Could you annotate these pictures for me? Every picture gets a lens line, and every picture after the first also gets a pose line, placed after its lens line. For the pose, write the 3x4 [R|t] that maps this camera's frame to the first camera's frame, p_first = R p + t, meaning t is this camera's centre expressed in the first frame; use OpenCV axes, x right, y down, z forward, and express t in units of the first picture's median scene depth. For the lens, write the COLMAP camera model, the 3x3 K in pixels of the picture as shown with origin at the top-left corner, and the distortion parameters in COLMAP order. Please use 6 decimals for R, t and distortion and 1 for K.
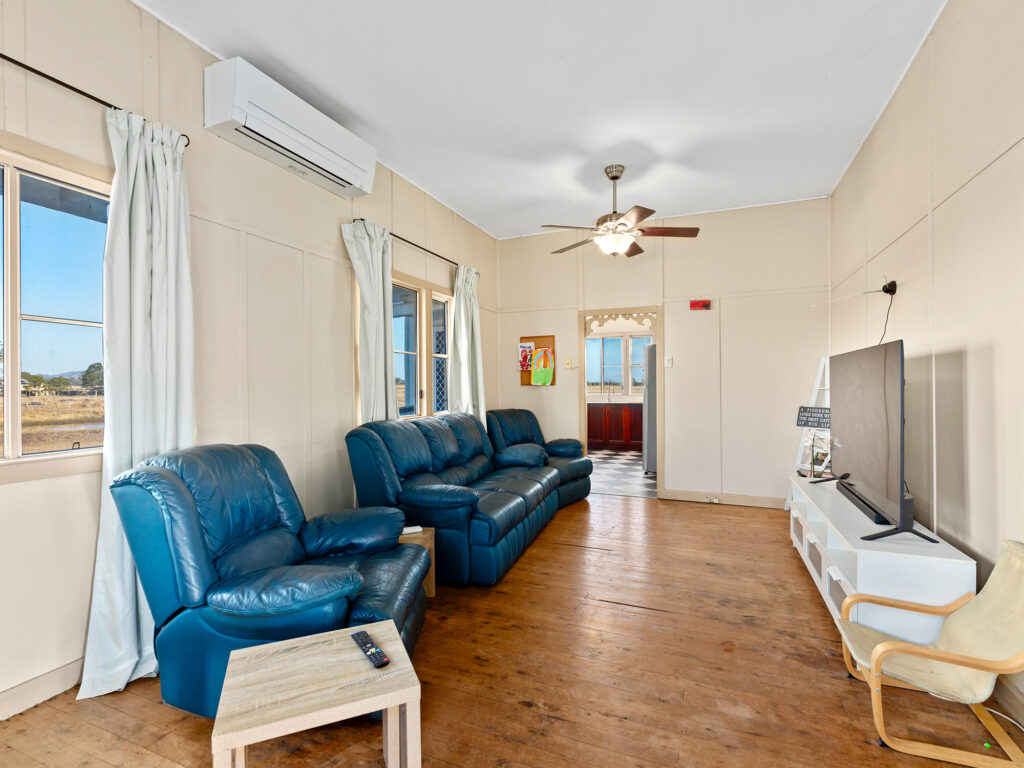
lens RADIAL K [[478.3, 0, 513.2], [0, 478.3, 385.5], [0, 0, 1]] dist [-0.000795, -0.000084]
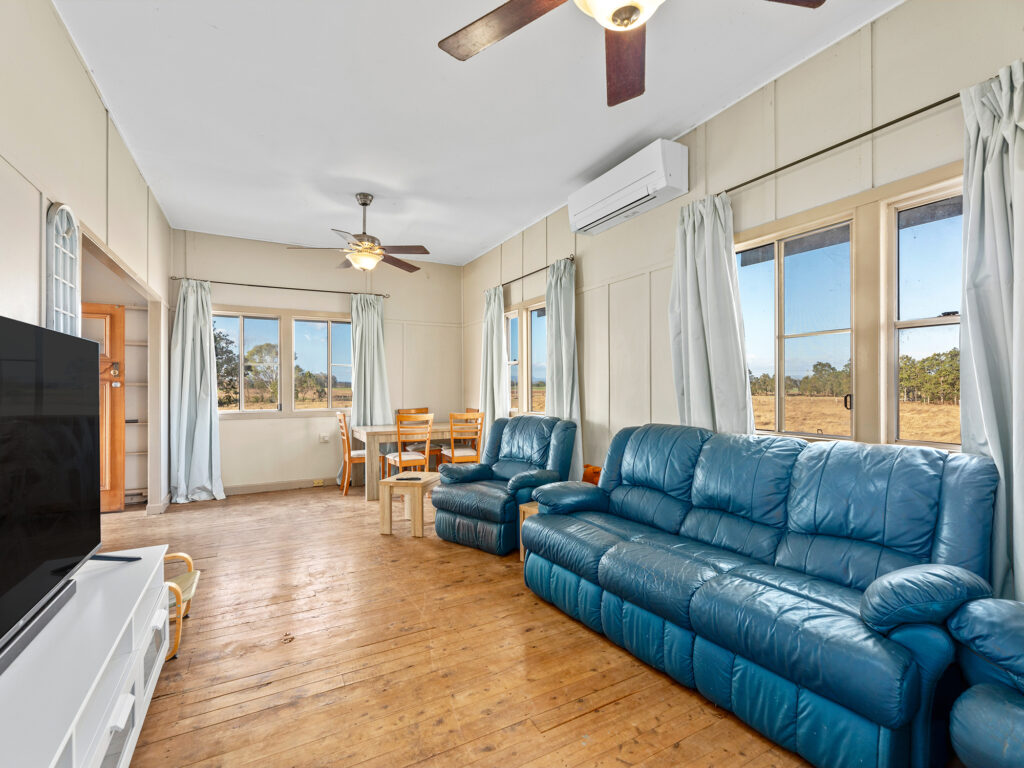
lens RADIAL K [[468.4, 0, 512.0], [0, 468.4, 385.3], [0, 0, 1]] dist [-0.000521, -0.000333]
pose [[-0.621078, 0.003529, -0.783741, 0.841791], [0.002055, 0.999994, 0.002875, -0.008766], [0.783746, 0.000175, -0.621082, 1.796550]]
